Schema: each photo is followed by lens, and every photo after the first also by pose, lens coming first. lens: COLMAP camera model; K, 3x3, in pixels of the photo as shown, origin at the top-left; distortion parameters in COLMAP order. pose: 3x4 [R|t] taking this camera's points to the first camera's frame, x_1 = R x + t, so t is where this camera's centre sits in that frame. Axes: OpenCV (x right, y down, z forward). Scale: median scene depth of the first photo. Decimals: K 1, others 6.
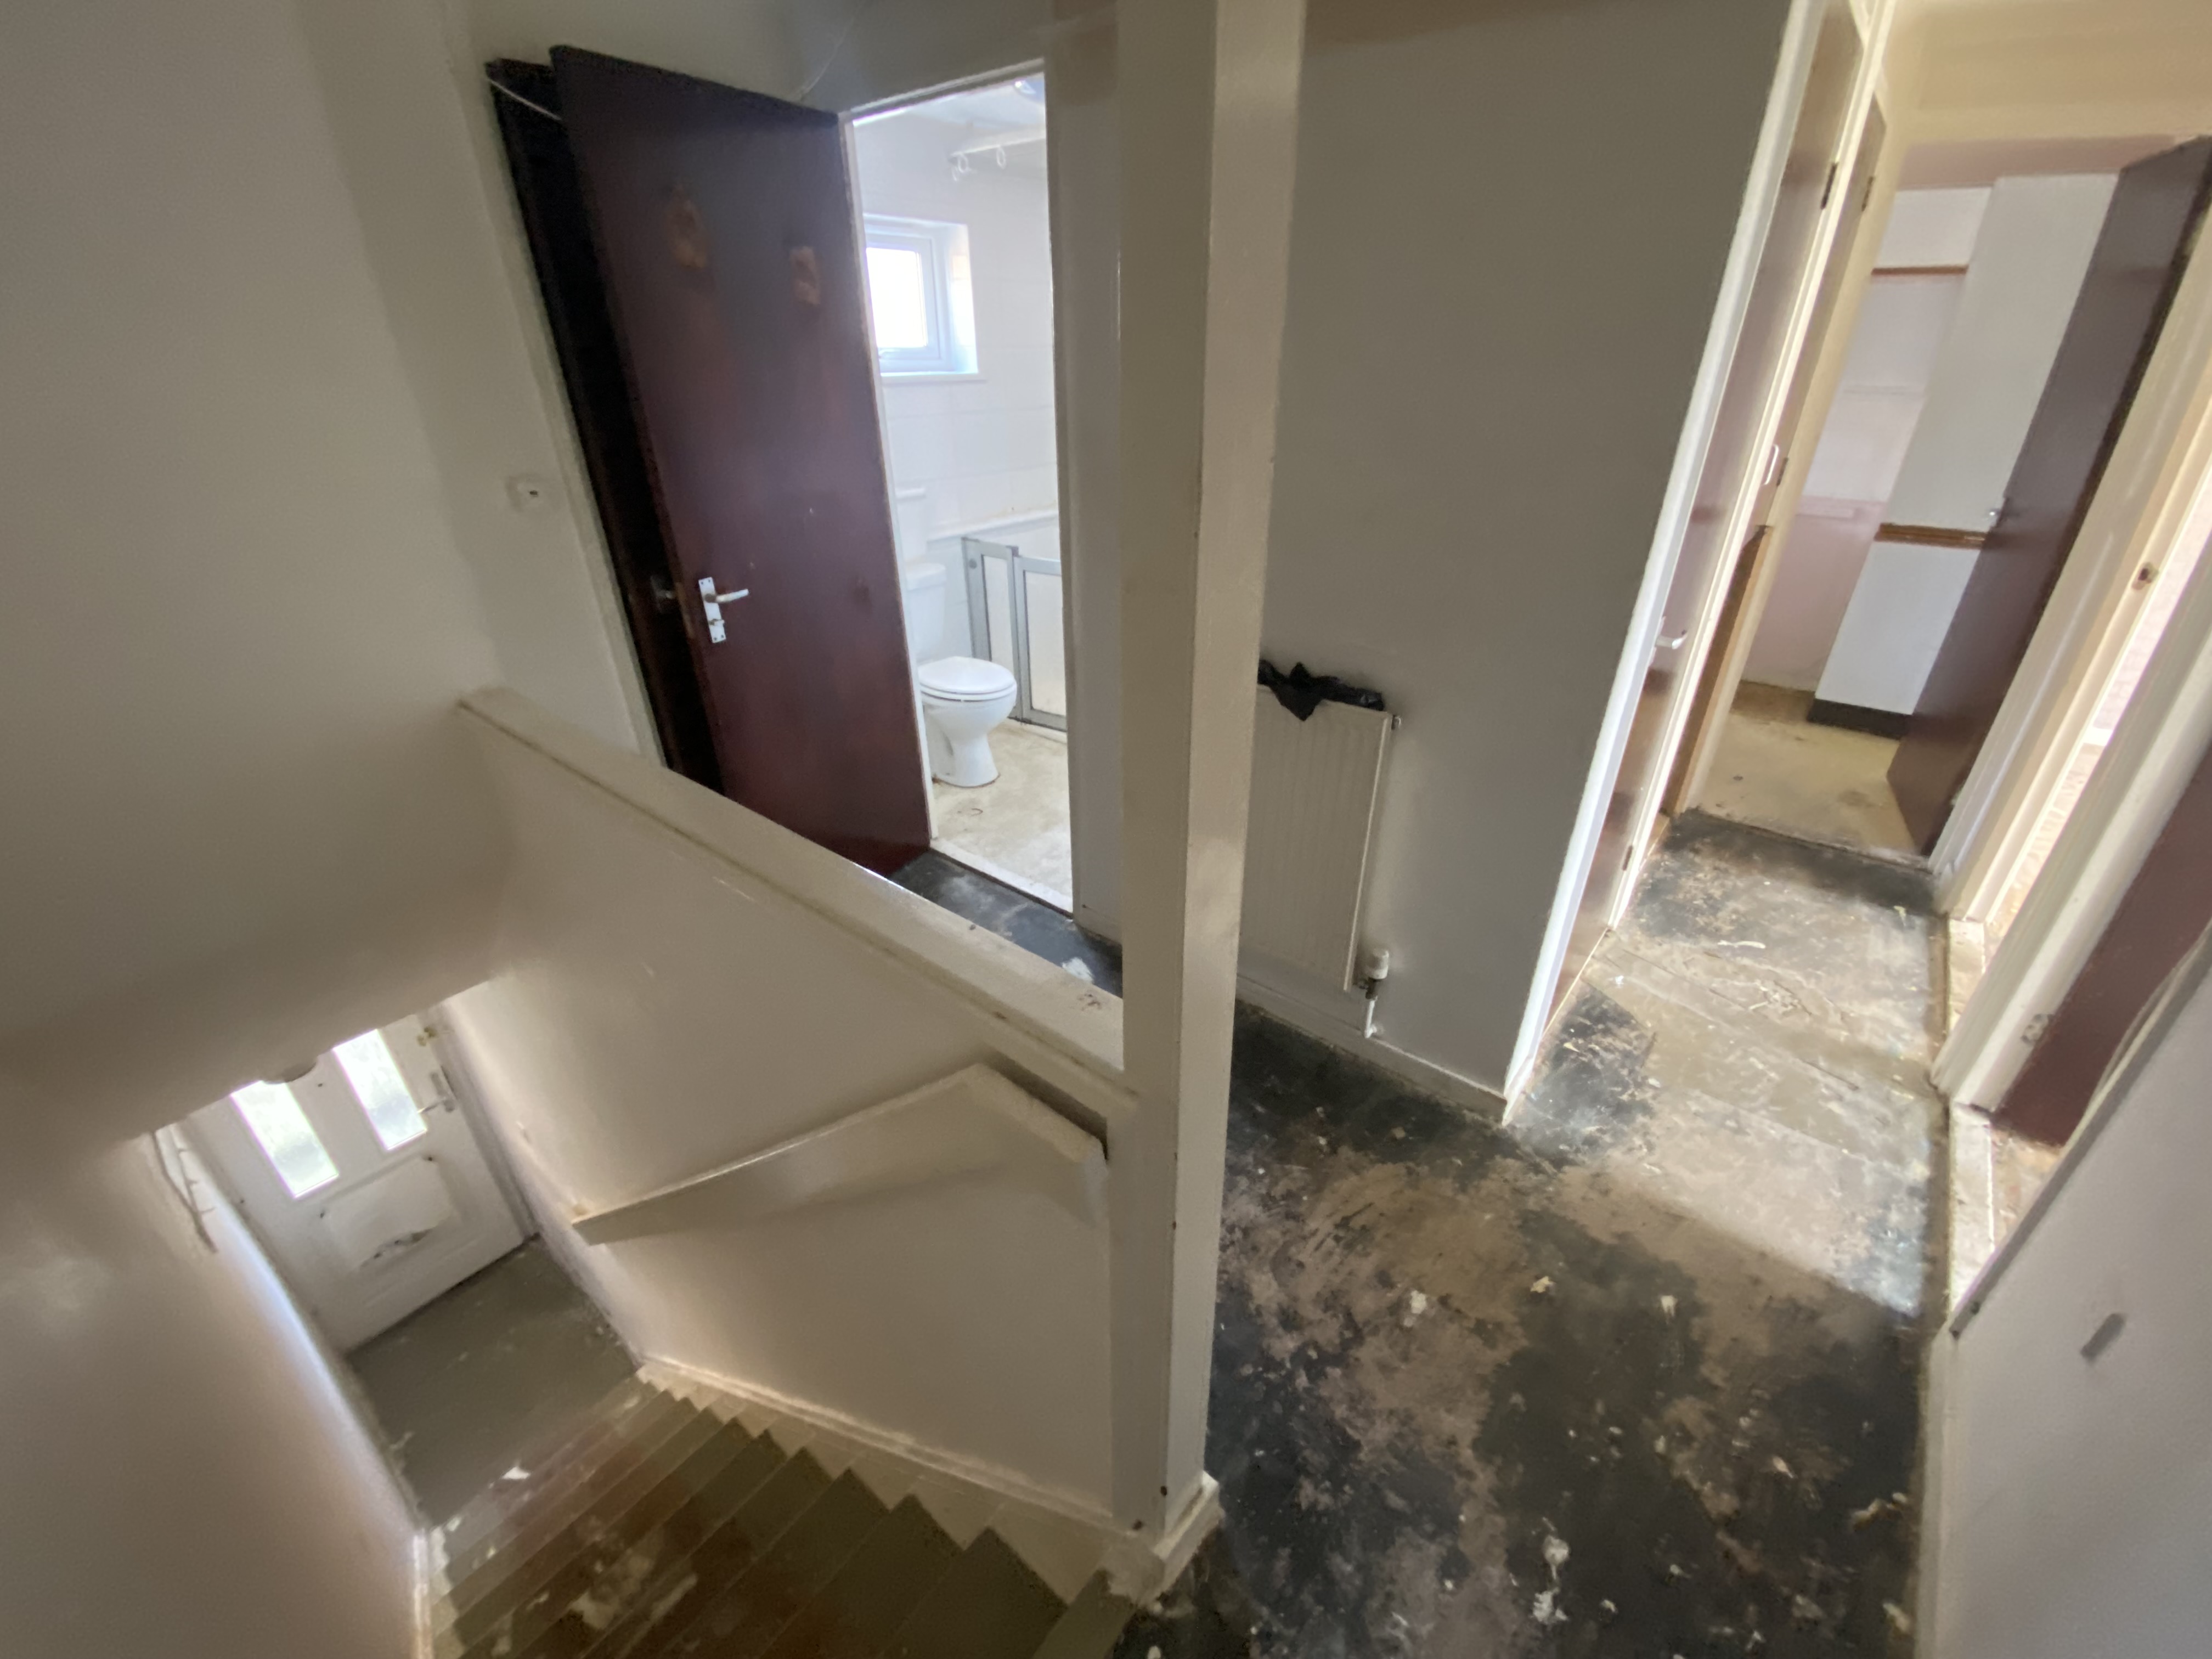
lens RADIAL K [[907.9, 0, 1113.7], [0, 907.9, 833.6], [0, 0, 1]] dist [0.004248, 0.000109]
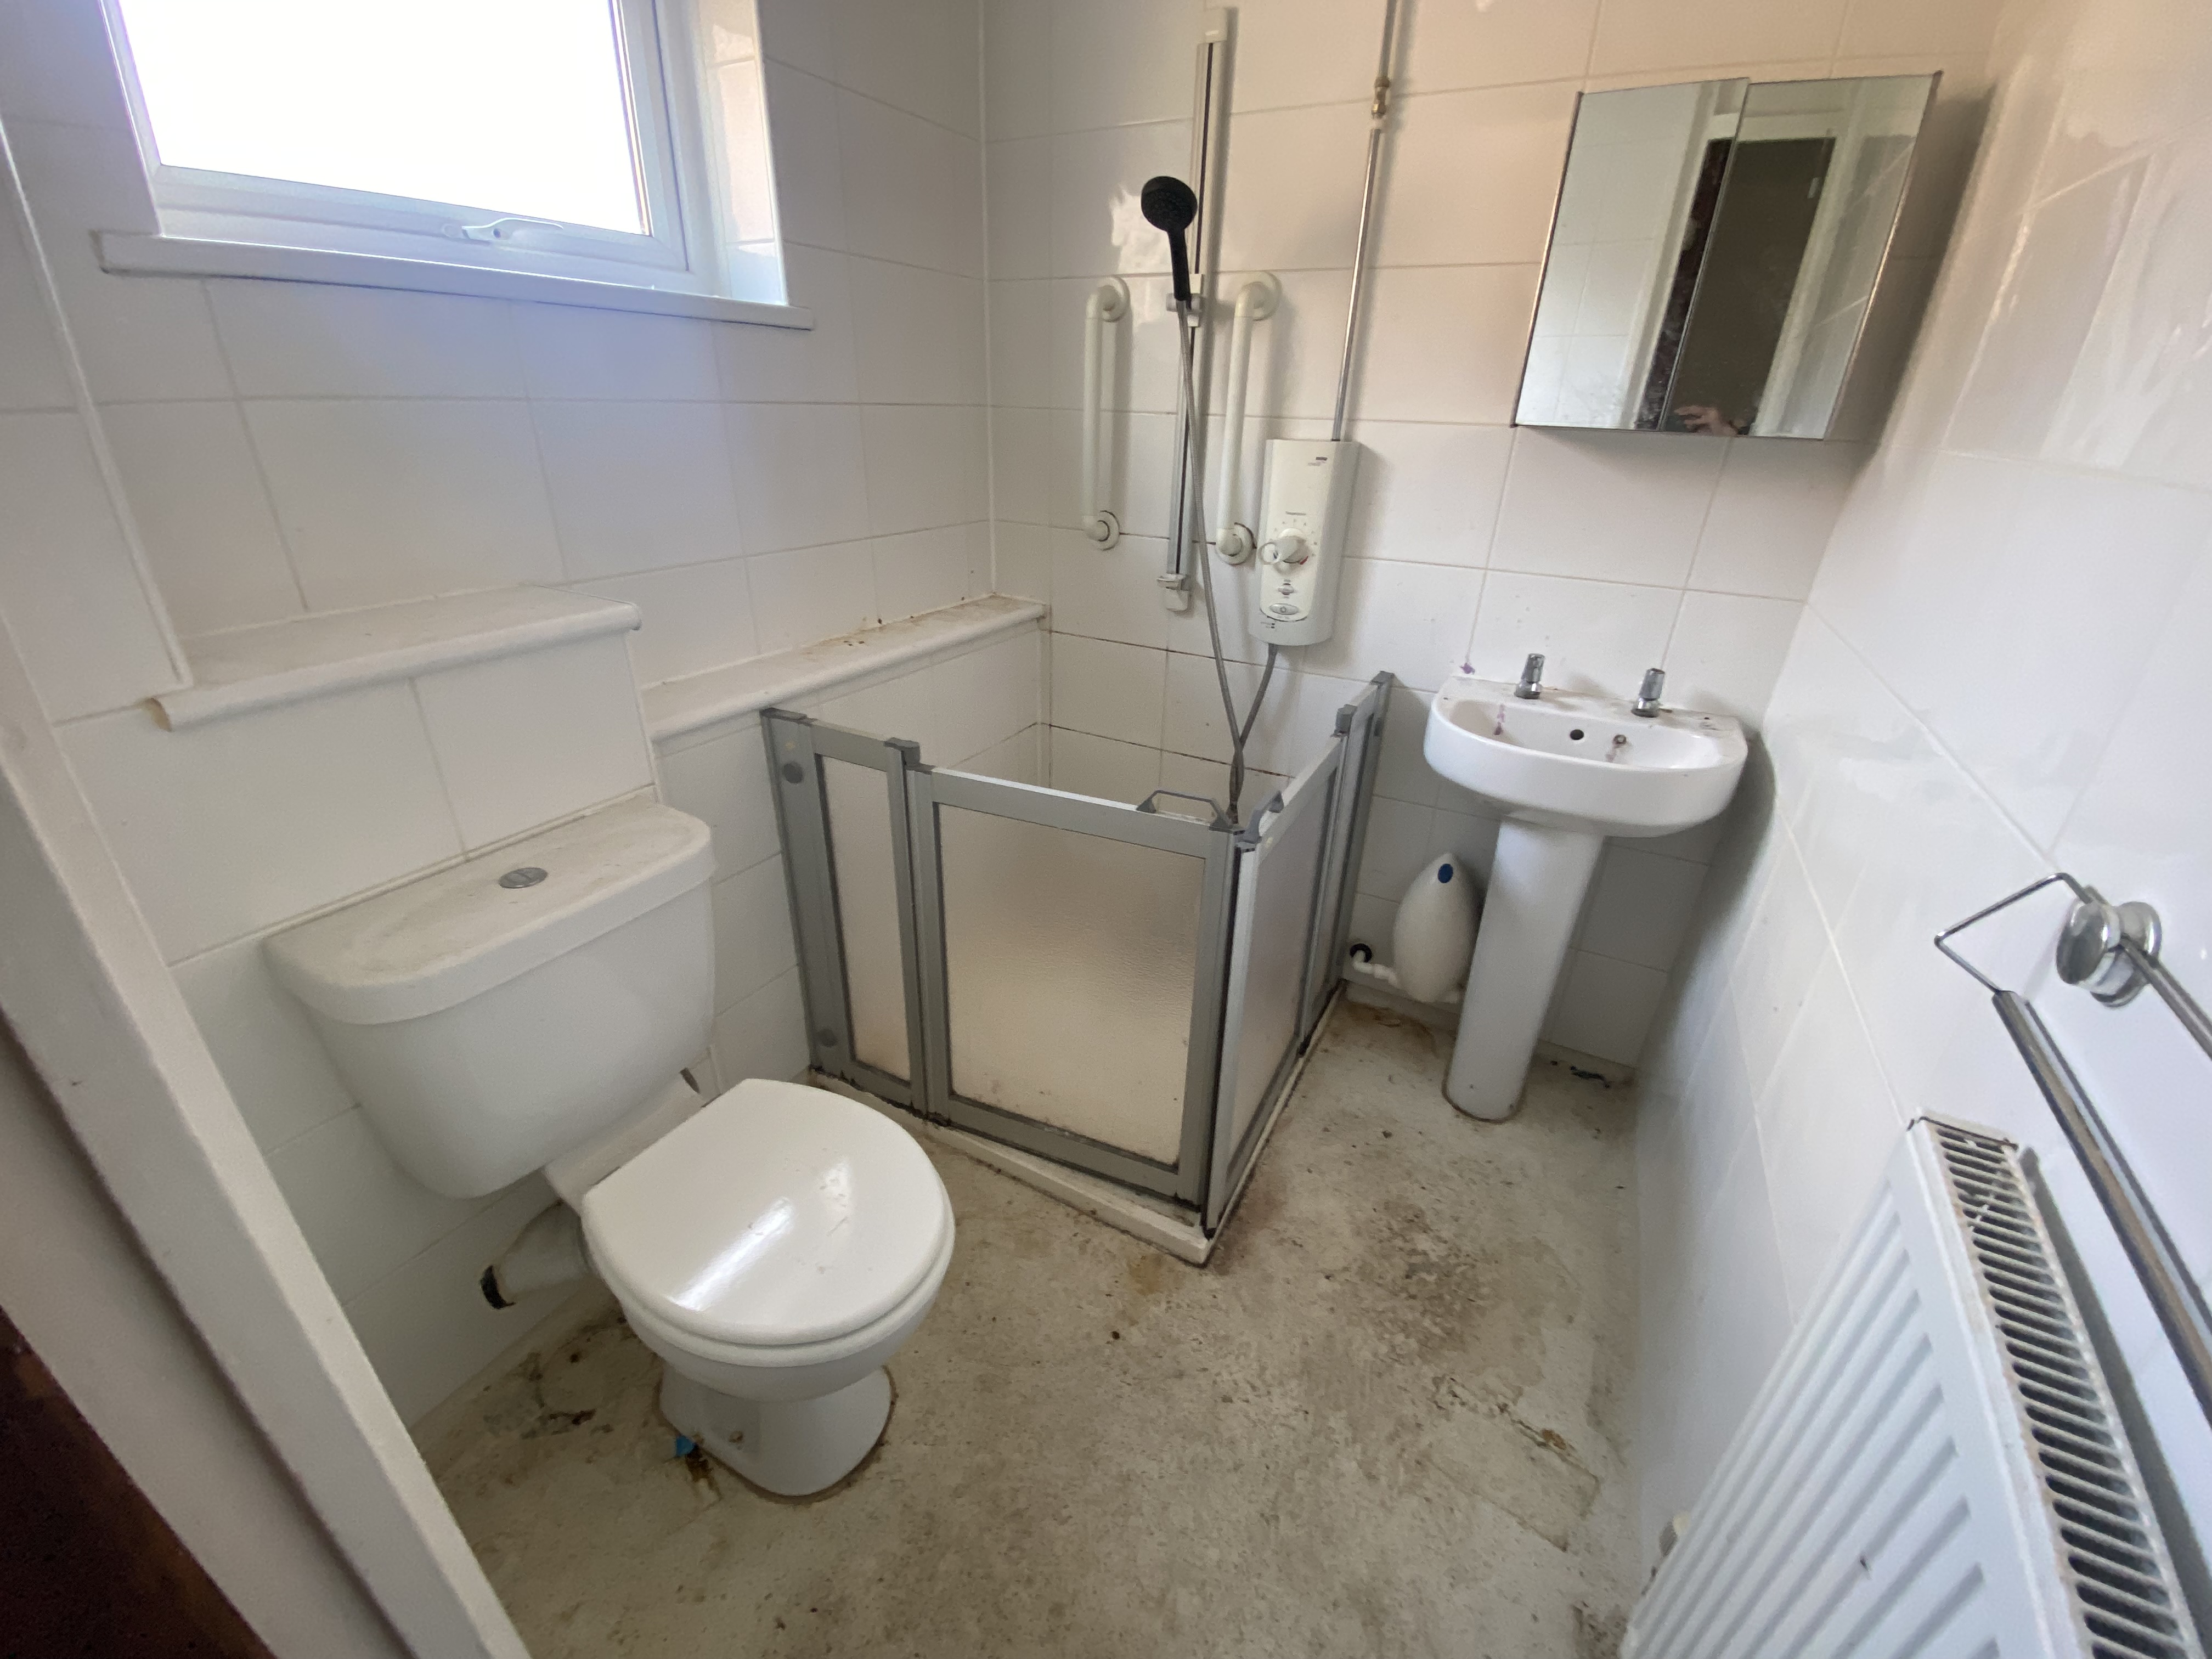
lens RADIAL K [[907.9, 0, 1105.6], [0, 907.9, 826.2], [0, 0, 1]] dist [0.004248, 0.000109]
pose [[0.984747, -0.041839, 0.168888, -0.089820], [0.045802, 0.998758, -0.019635, -0.261300], [-0.167856, 0.027071, 0.985440, 0.592973]]
